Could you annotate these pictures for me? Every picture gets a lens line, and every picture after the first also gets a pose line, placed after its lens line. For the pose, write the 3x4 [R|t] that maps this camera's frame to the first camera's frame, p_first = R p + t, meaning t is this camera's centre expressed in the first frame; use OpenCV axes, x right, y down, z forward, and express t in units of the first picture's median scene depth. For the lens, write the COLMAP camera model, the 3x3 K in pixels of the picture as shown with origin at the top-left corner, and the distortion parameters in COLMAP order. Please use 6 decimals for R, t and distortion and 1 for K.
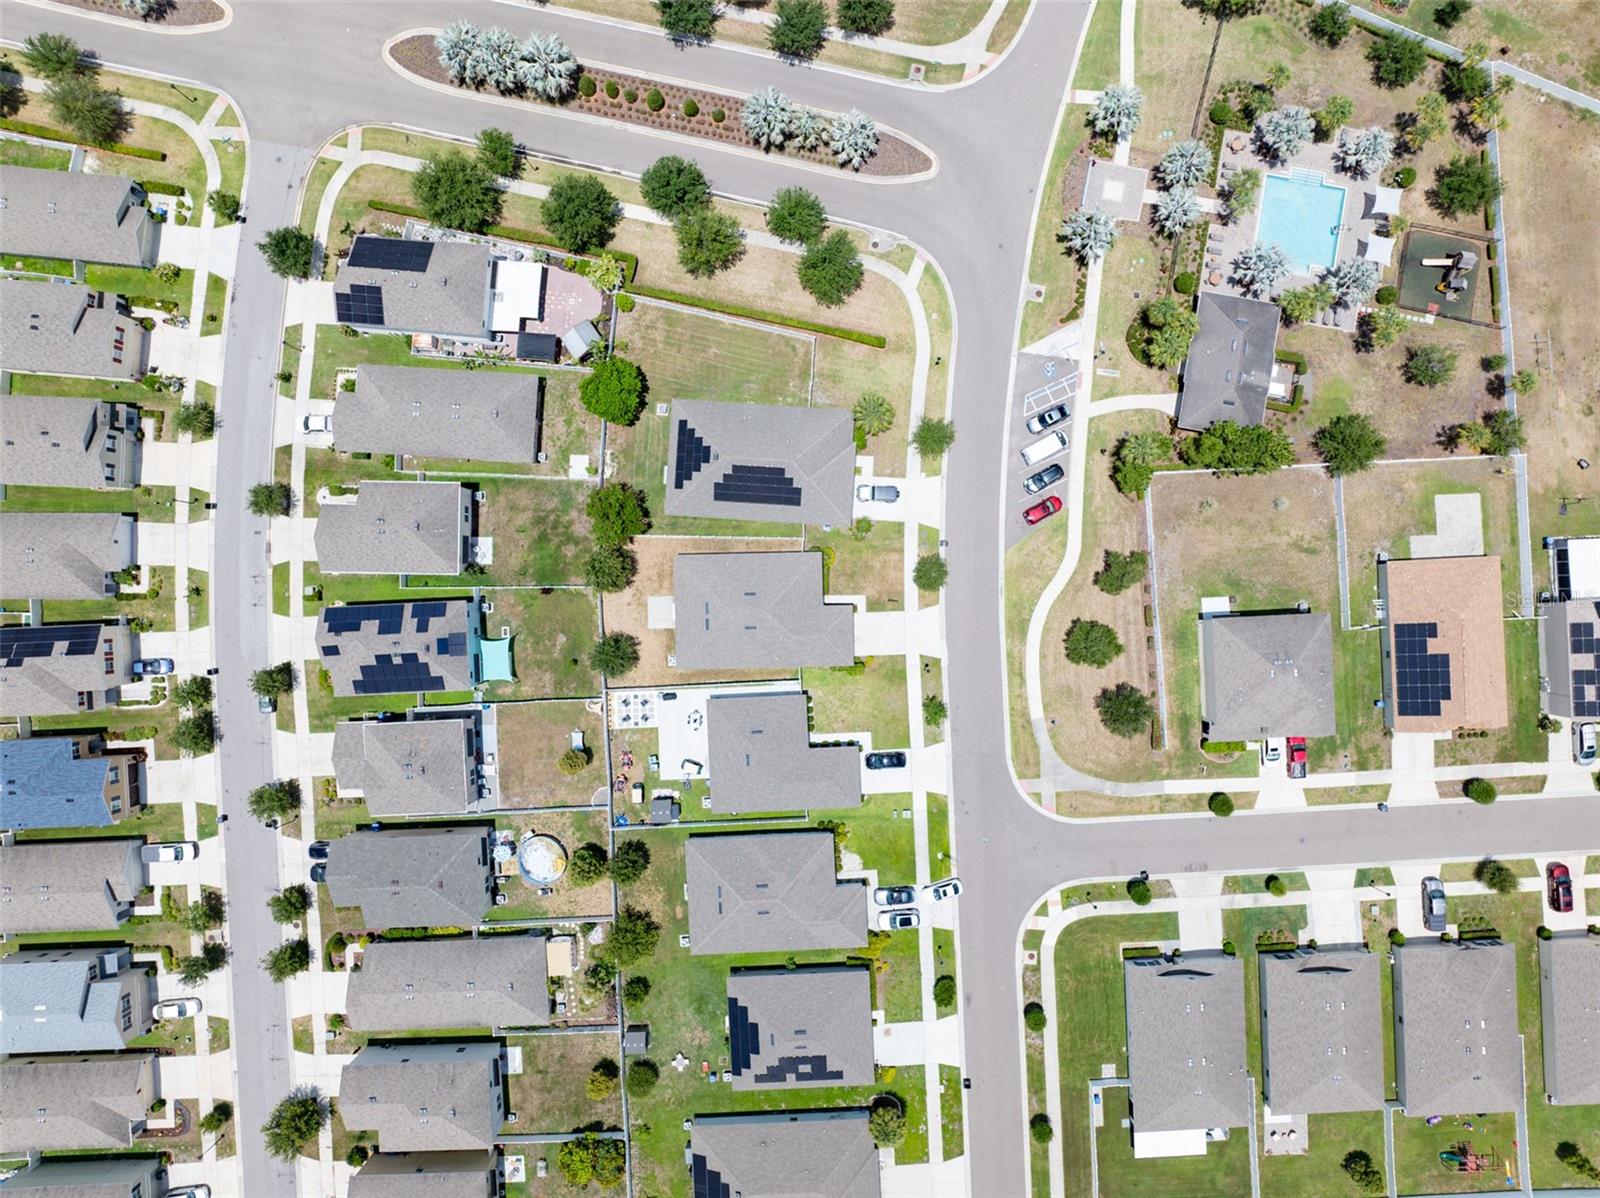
lens RADIAL K [[1126.8, 0, 800.0], [0, 1126.8, 599.0], [0, 0, 1]] dist [-0.042721, 0.008590]
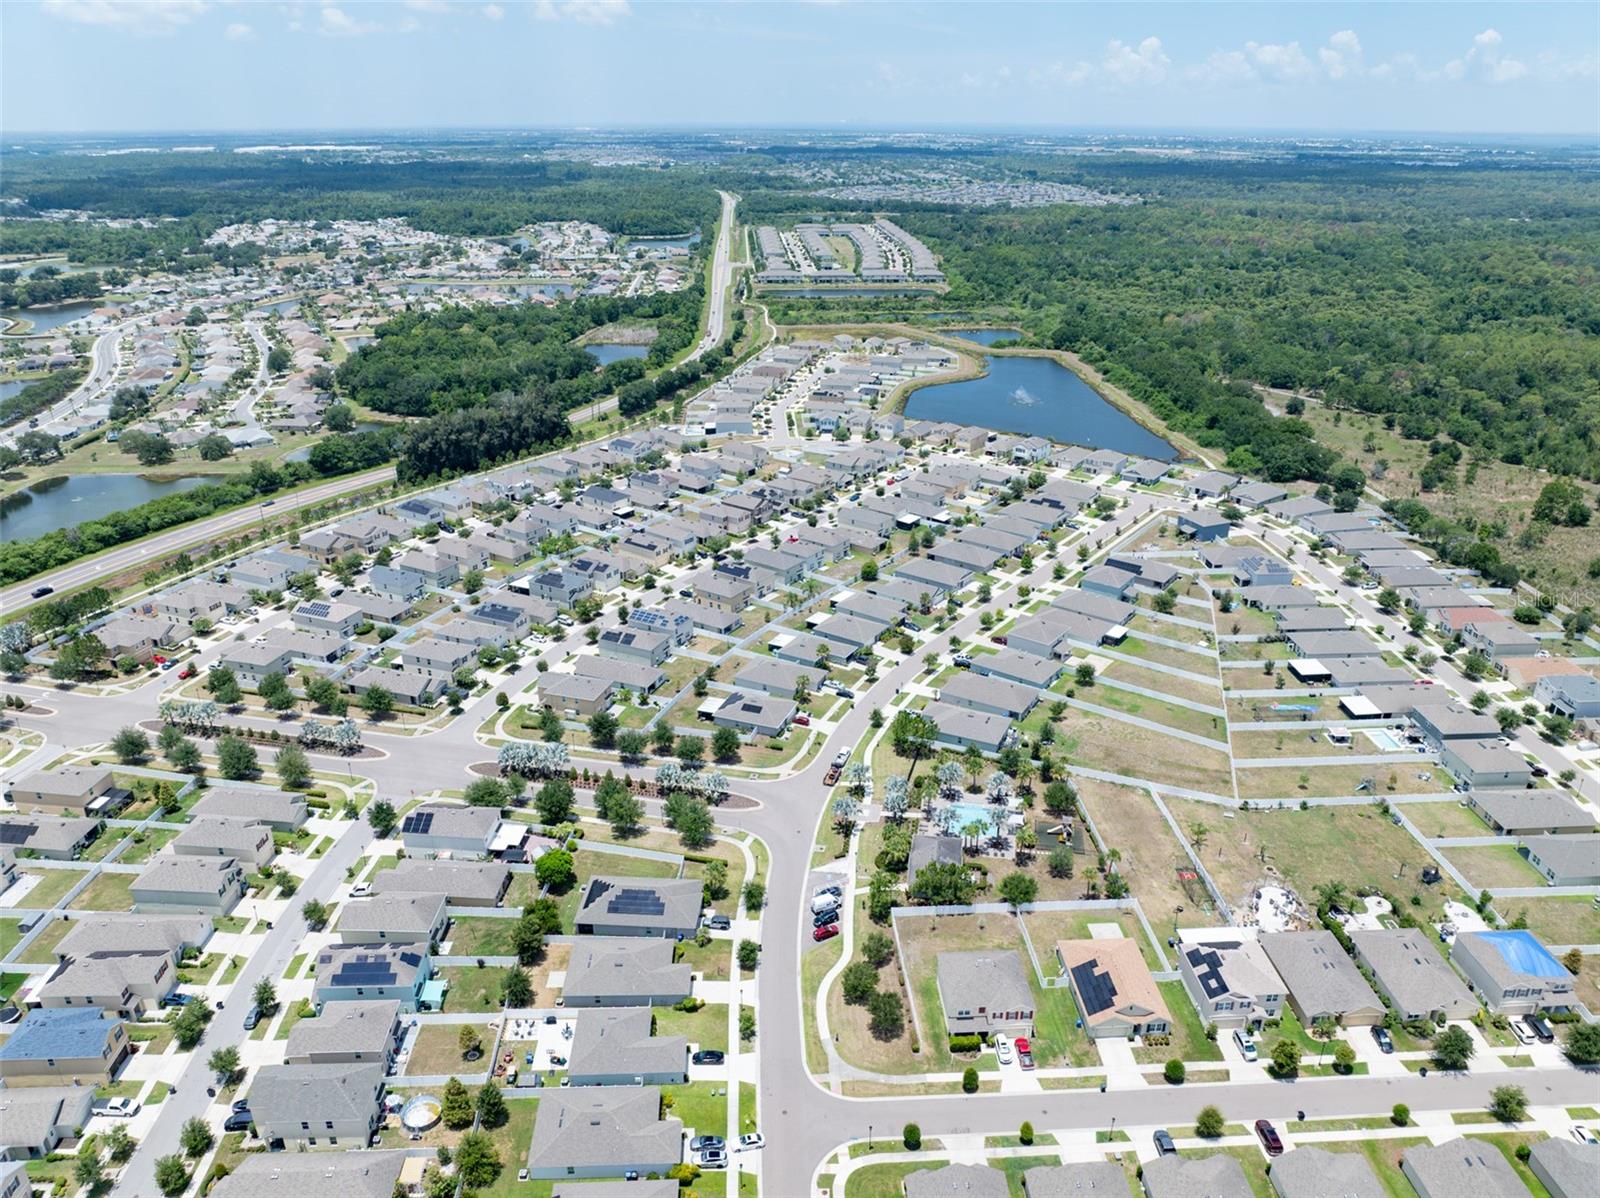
lens RADIAL K [[1126.8, 0, 800.0], [0, 1126.8, 599.0], [0, 0, 1]] dist [-0.042721, 0.008590]
pose [[0.999941, 0.009919, 0.004346, 0.171168], [0.000098, 0.392987, -0.919544, 1.122641], [-0.010829, 0.919491, 0.392963, 0.004474]]
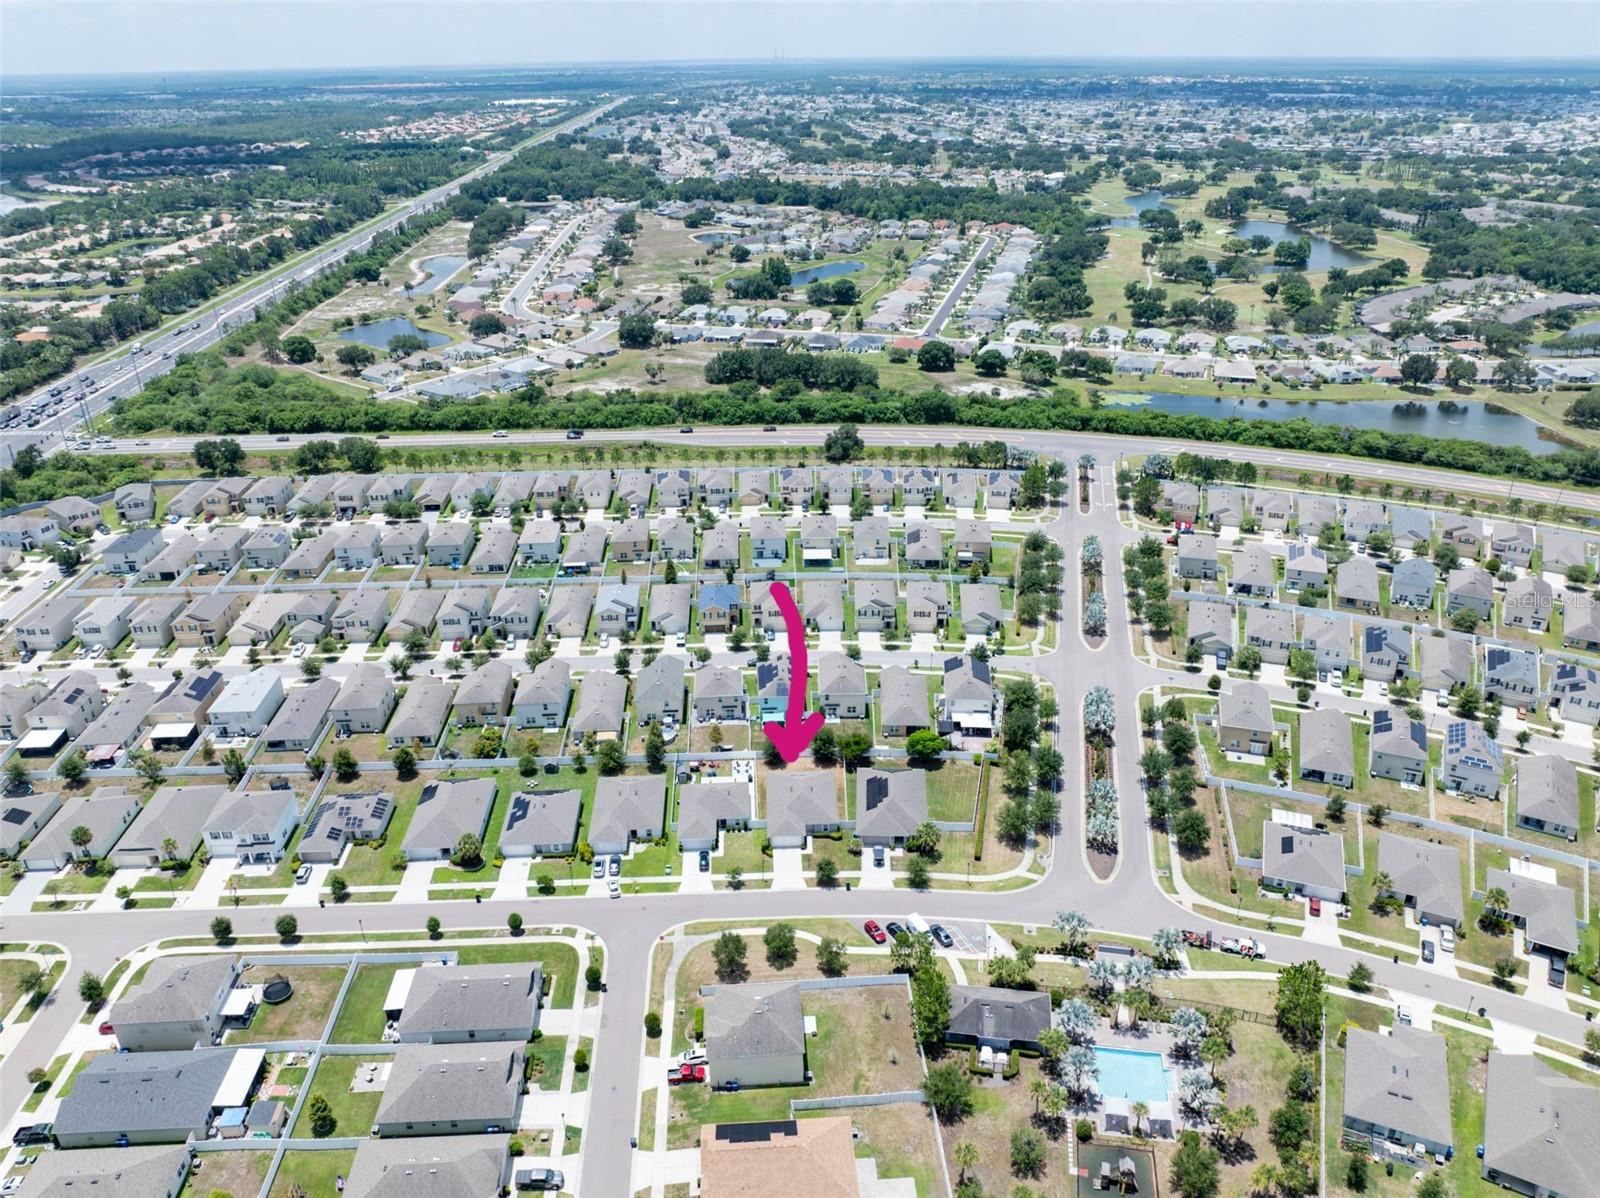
lens RADIAL K [[1148.1, 0, 800.0], [0, 1148.1, 599.0], [0, 0, 1]] dist [-0.038899, 0.004163]
pose [[0.009985, 0.443208, -0.896363, 1.315136], [-0.999931, 0.009976, -0.006205, 0.019704], [0.006192, 0.896363, 0.443277, -0.008322]]
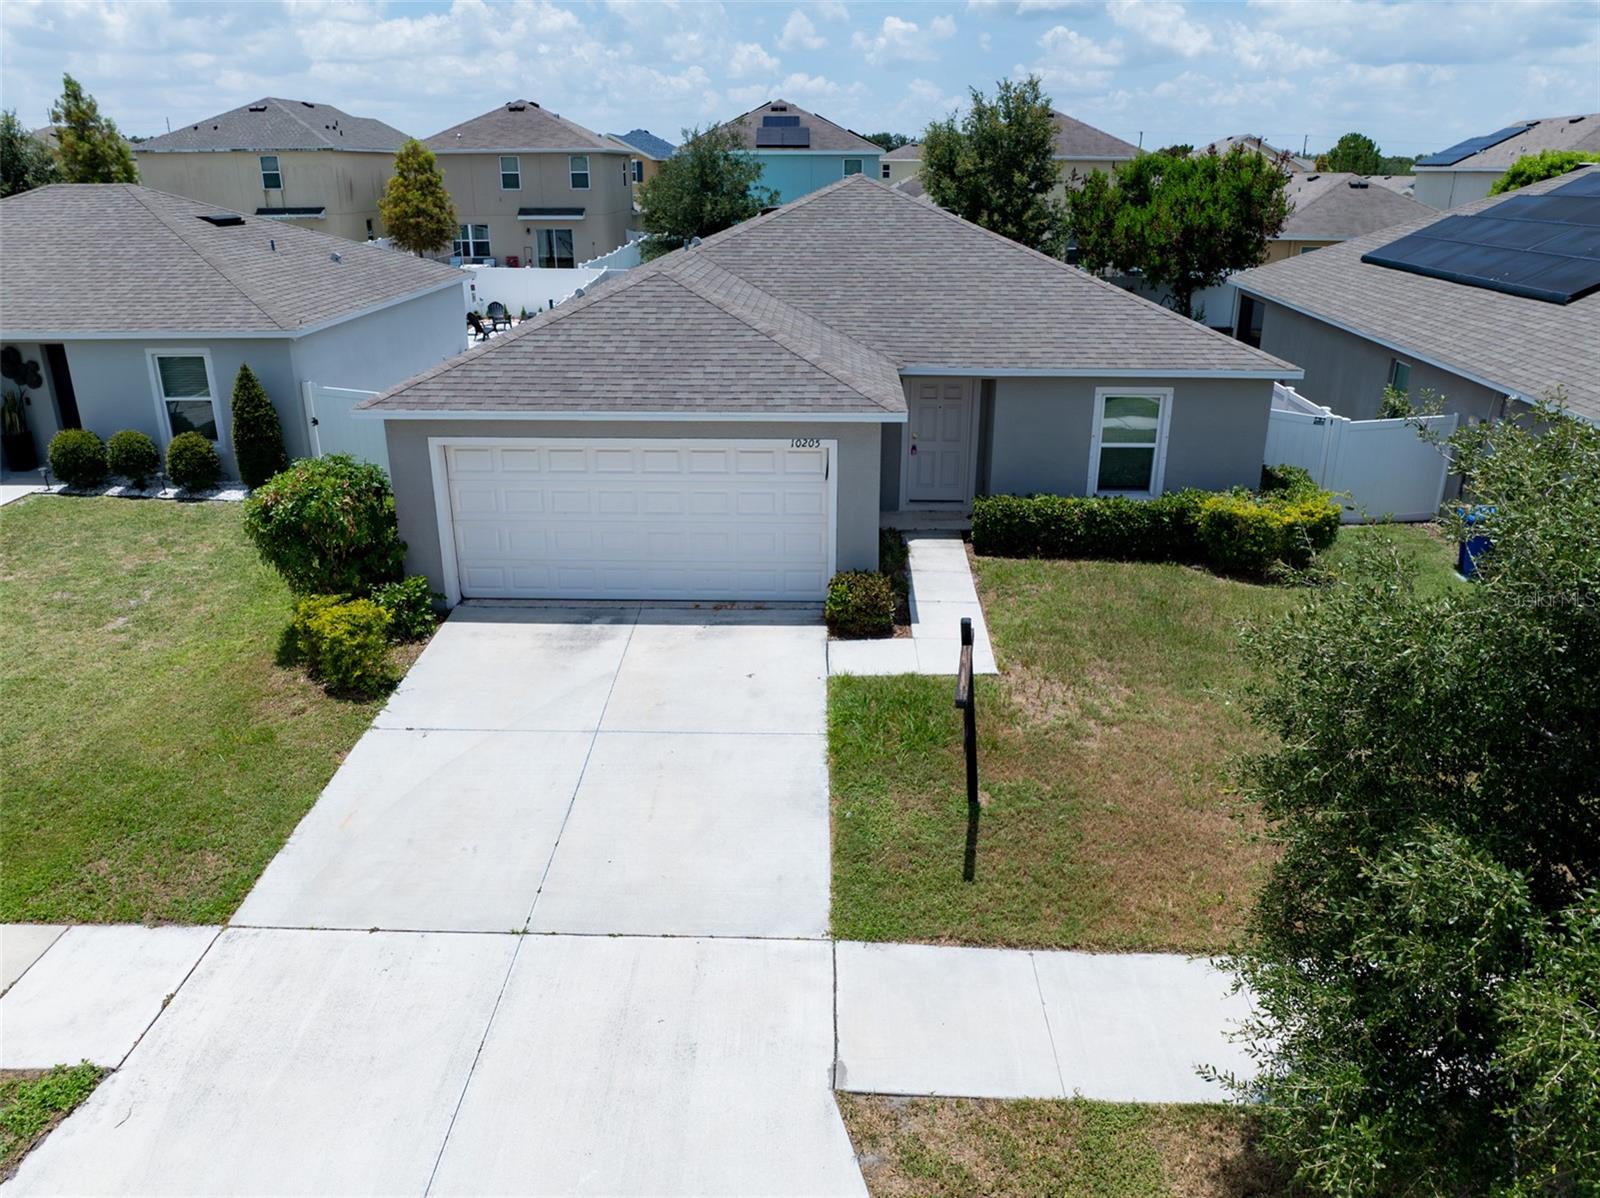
lens RADIAL K [[1134.2, 0, 800.0], [0, 1134.2, 599.0], [0, 0, 1]] dist [-0.064806, 0.039975]
pose [[-0.050262, 0.366160, -0.929193, 0.150919], [-0.998712, -0.024866, 0.044223, 0.009941], [-0.006913, 0.930220, 0.366939, 0.959926]]
